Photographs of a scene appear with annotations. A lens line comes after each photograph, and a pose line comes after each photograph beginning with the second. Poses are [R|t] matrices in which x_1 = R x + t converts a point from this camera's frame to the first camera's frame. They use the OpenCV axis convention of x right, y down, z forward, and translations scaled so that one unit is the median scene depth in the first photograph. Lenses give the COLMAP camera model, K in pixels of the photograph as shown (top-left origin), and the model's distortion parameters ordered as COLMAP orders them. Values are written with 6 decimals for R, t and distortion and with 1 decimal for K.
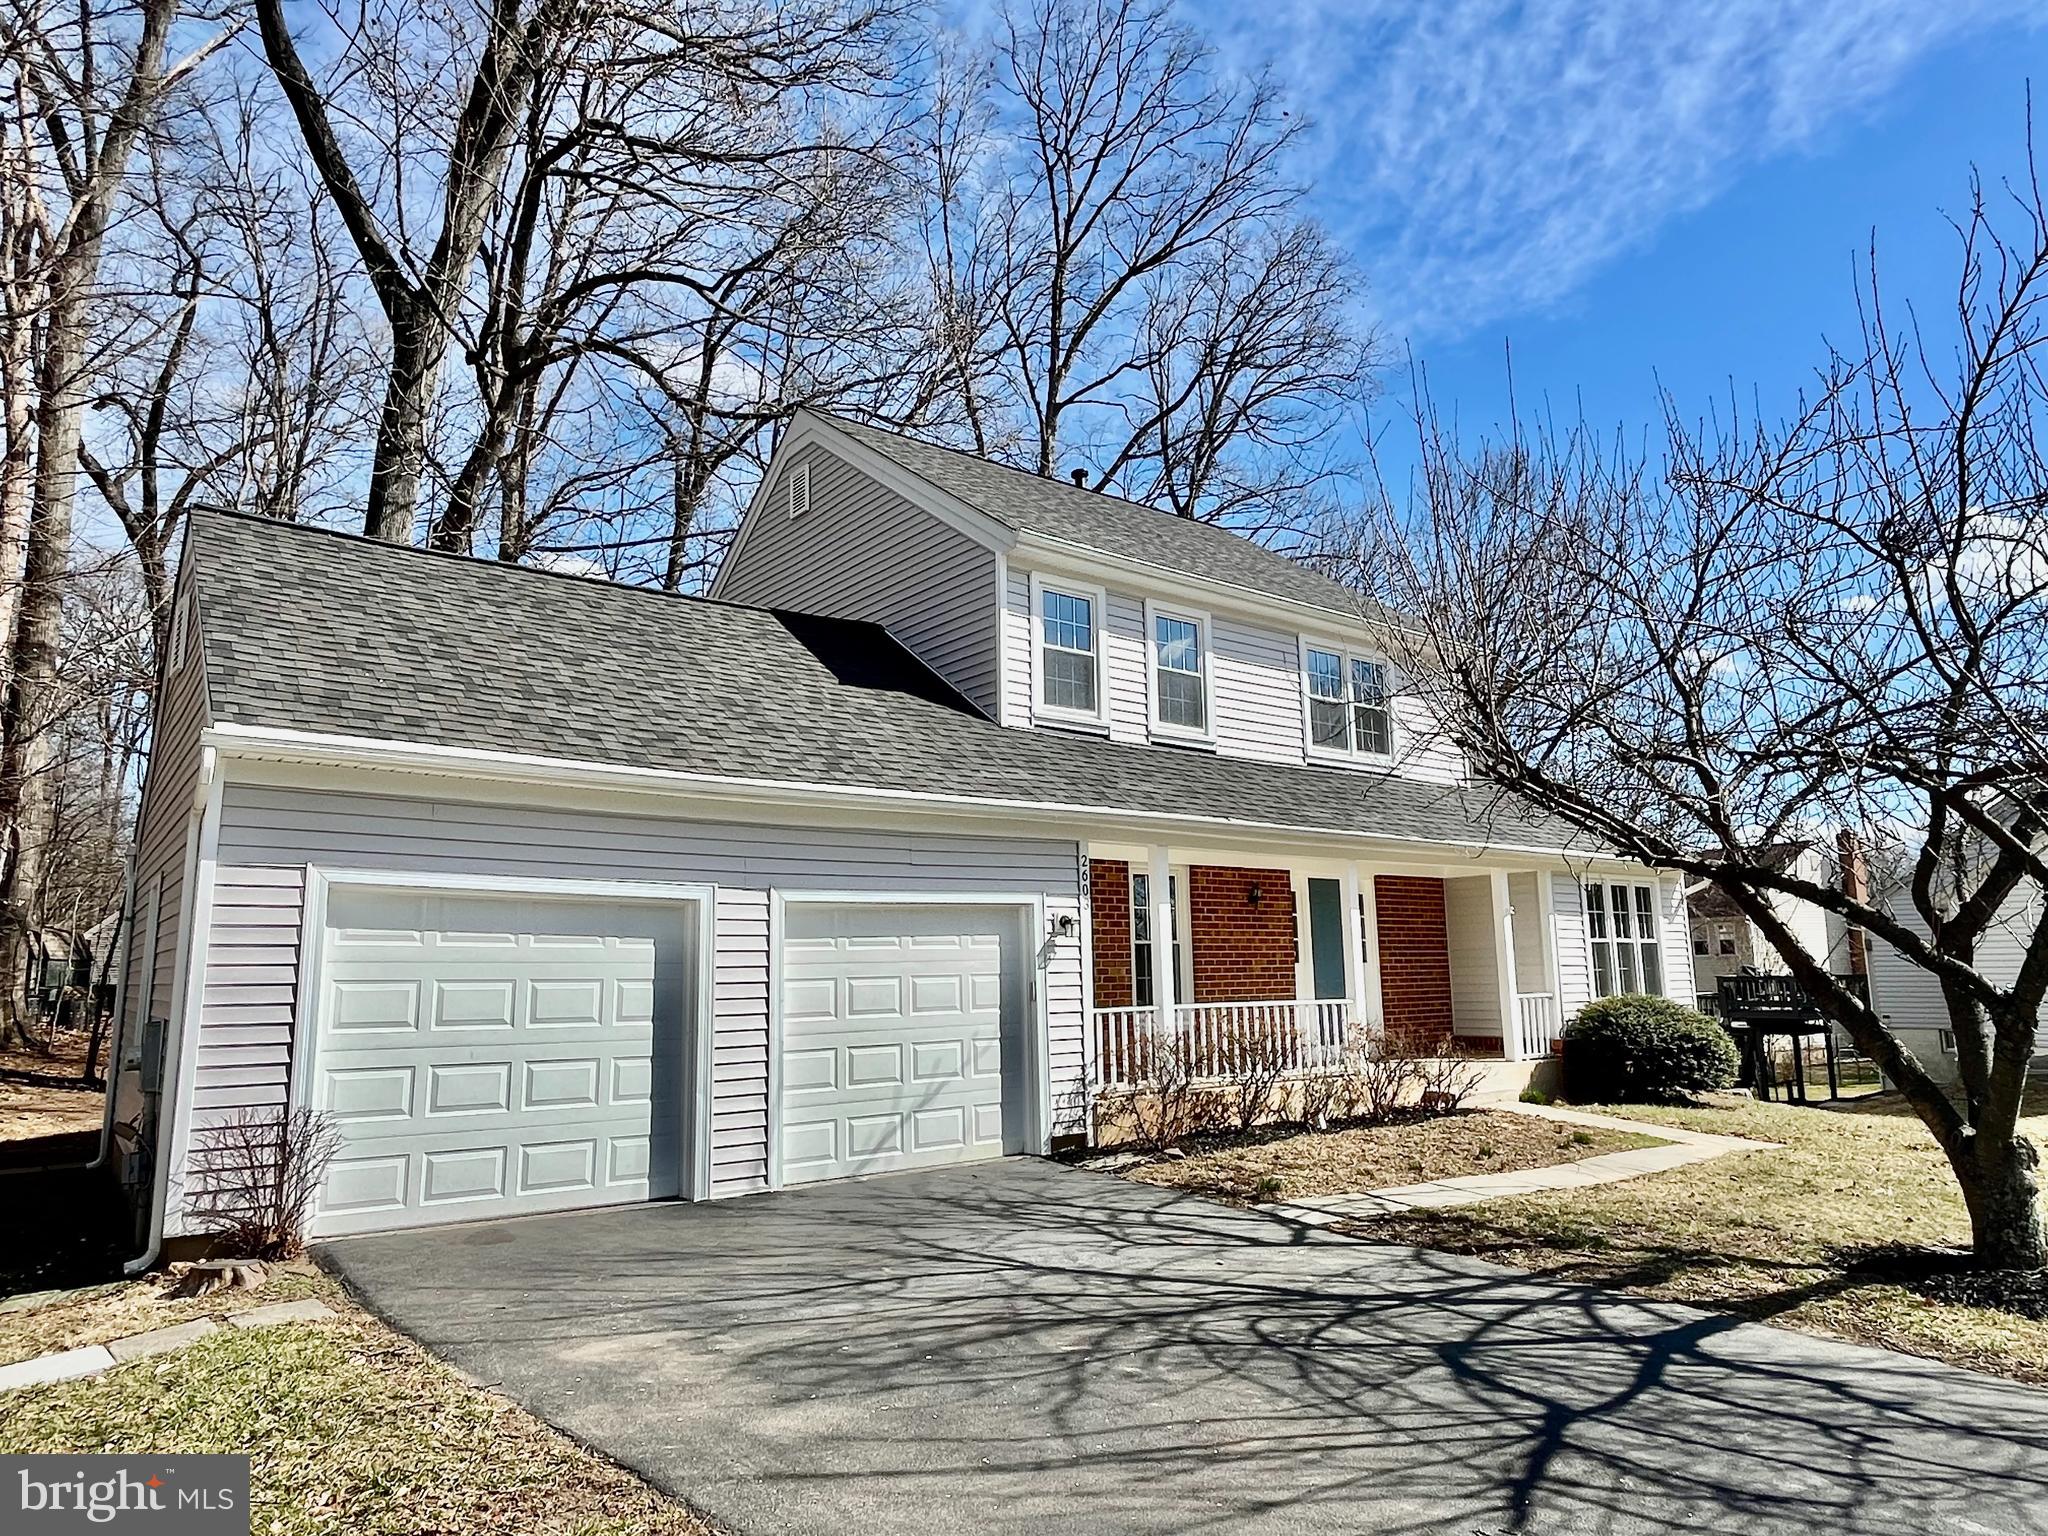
lens RADIAL K [[1239.8, 0, 1024.0], [0, 1239.8, 768.0], [0, 0, 1]] dist [-0.002026, -0.000249]
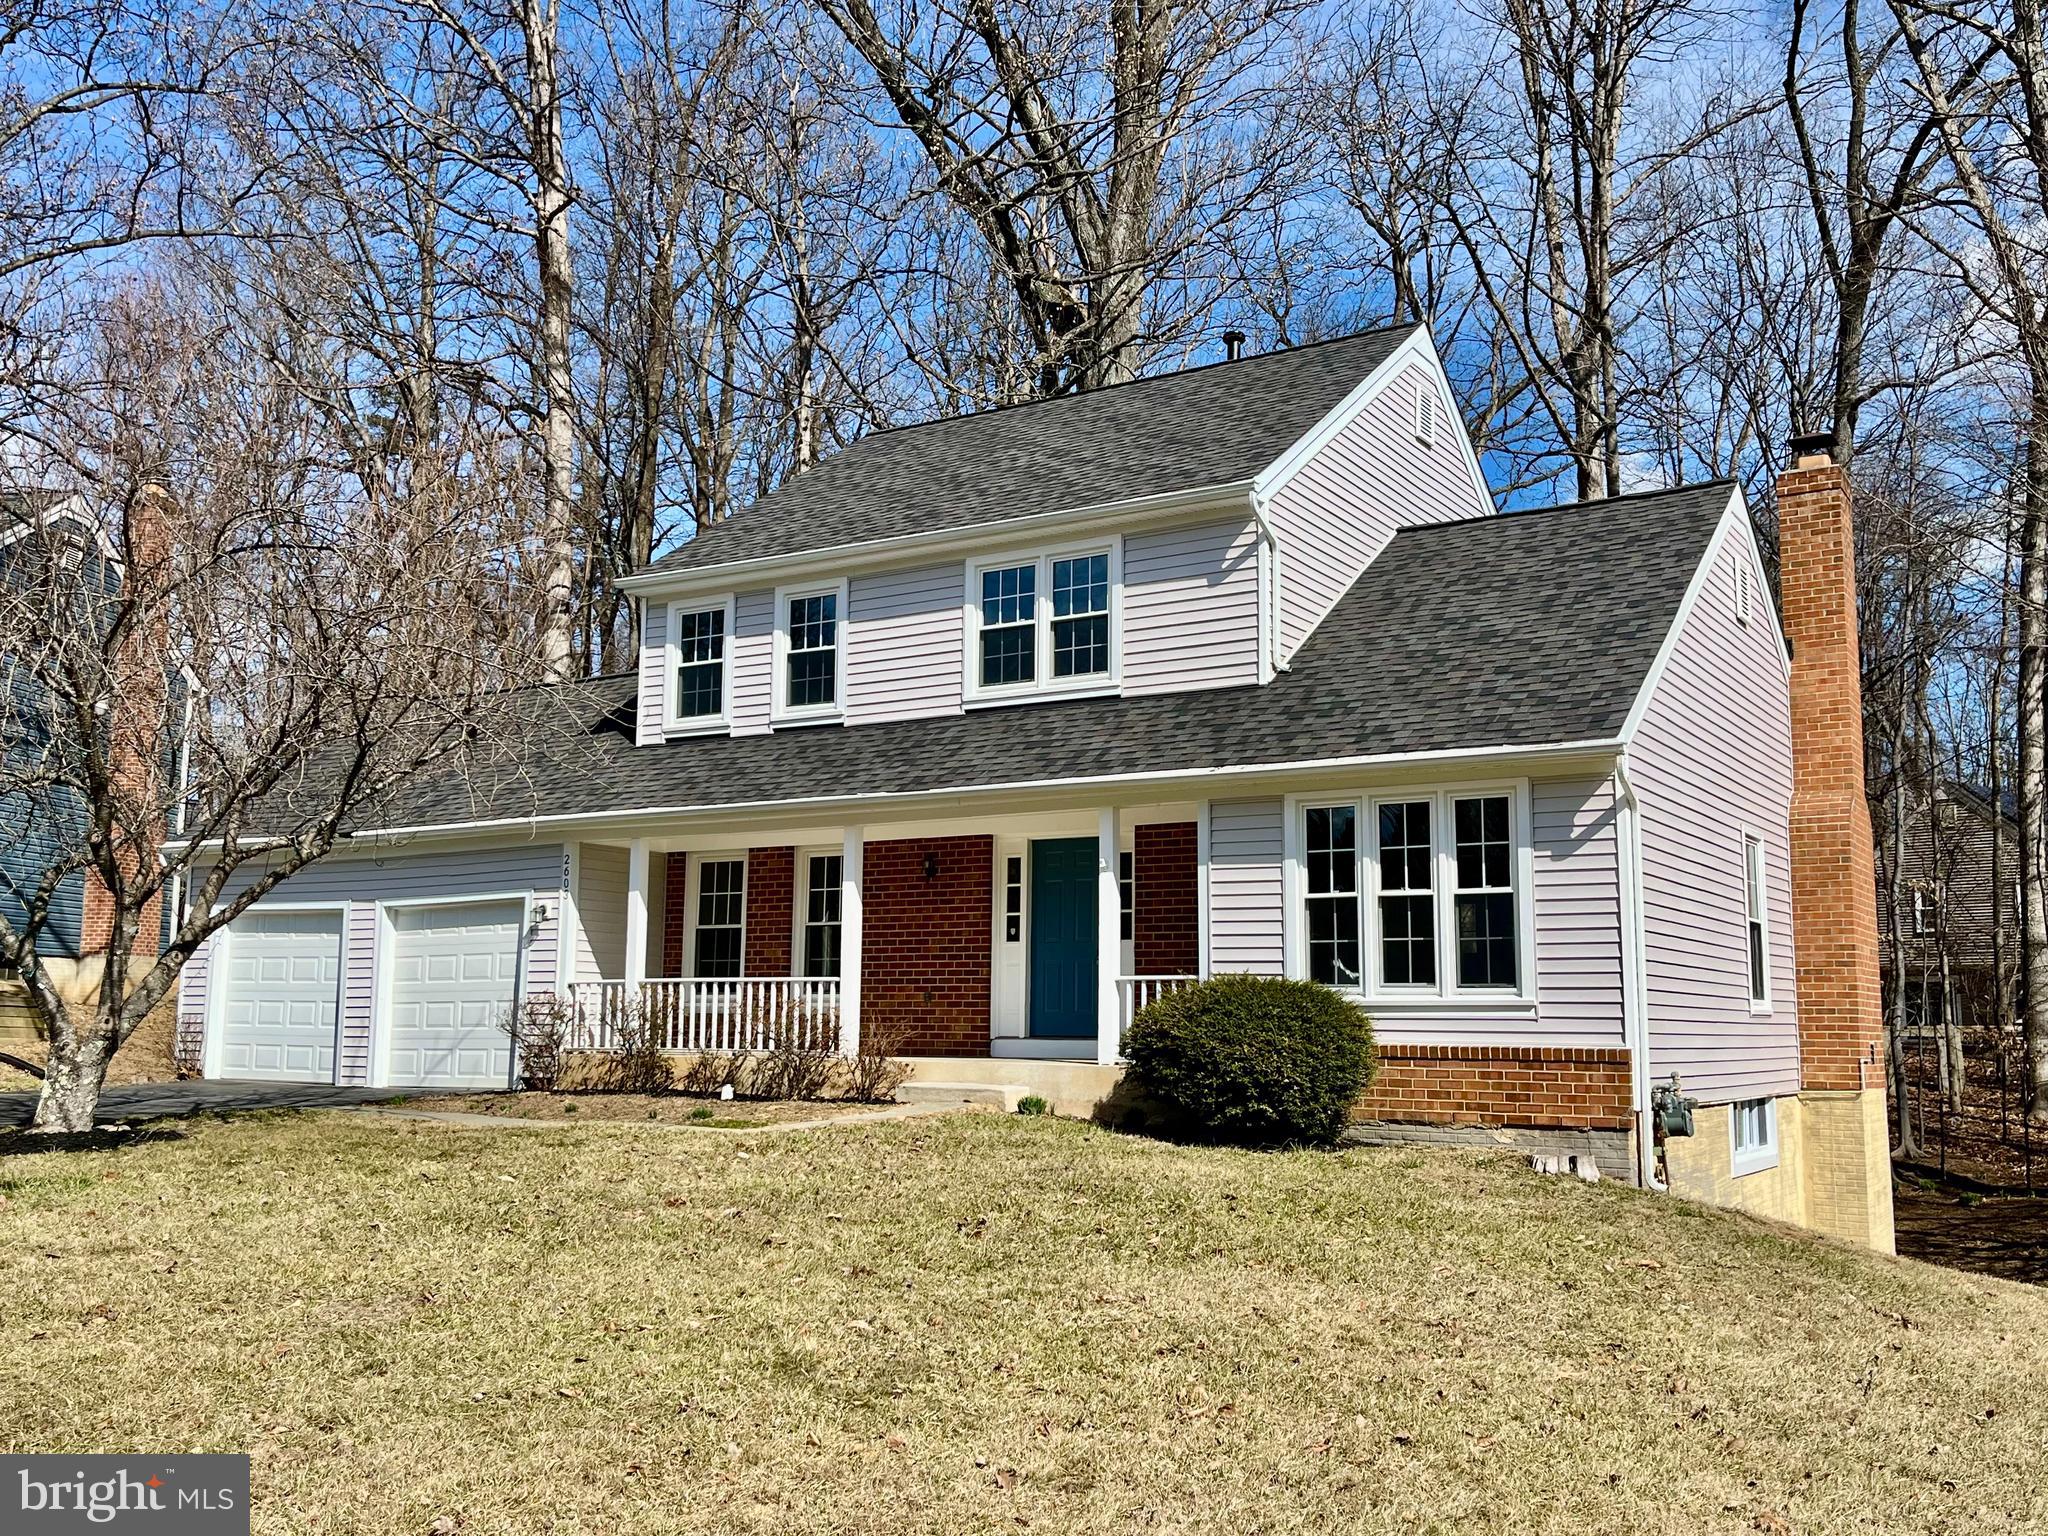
lens RADIAL K [[1844.8, 0, 1024.0], [0, 1844.8, 768.0], [0, 0, 1]] dist [0.065990, -0.001640]
pose [[0.343219, -0.113668, -0.932352, 1.577962], [0.132890, 0.988541, -0.071599, 0.145410], [0.929807, -0.099326, 0.354391, 0.647922]]
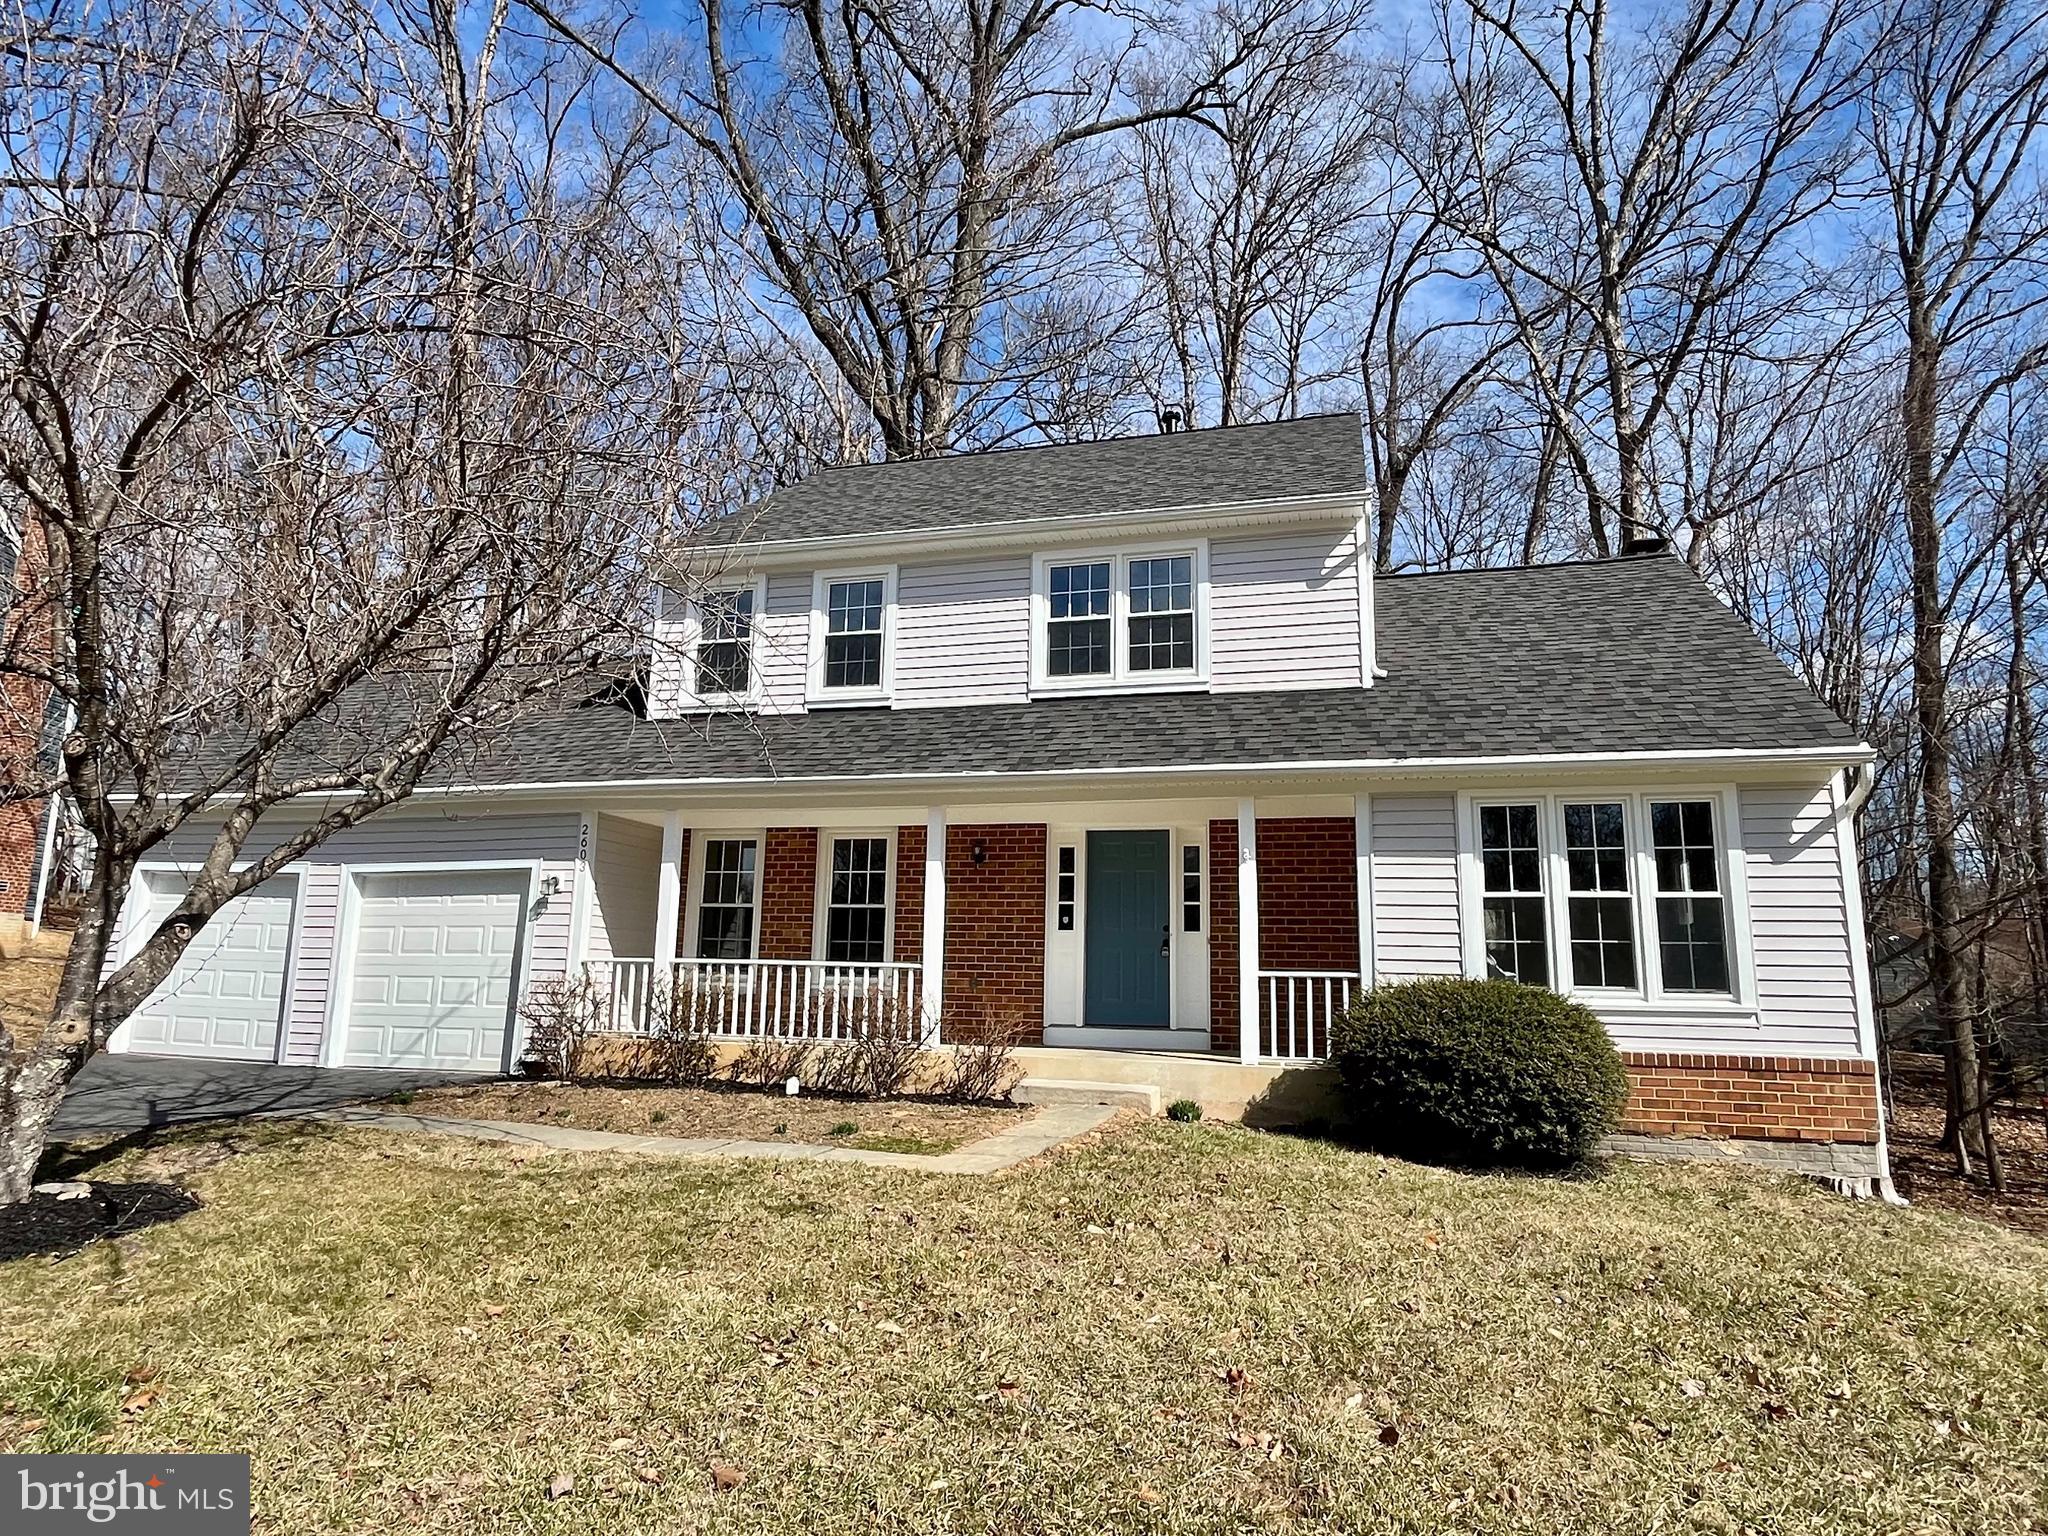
lens RADIAL K [[1215.8, 0, 1024.0], [0, 1215.8, 768.0], [0, 0, 1]] dist [0.002807, 0.001342]
pose [[0.587566, -0.115931, -0.800828, 0.995244], [0.095552, 0.992700, -0.073600, 0.116305], [0.803515, -0.033276, 0.594354, 0.546217]]
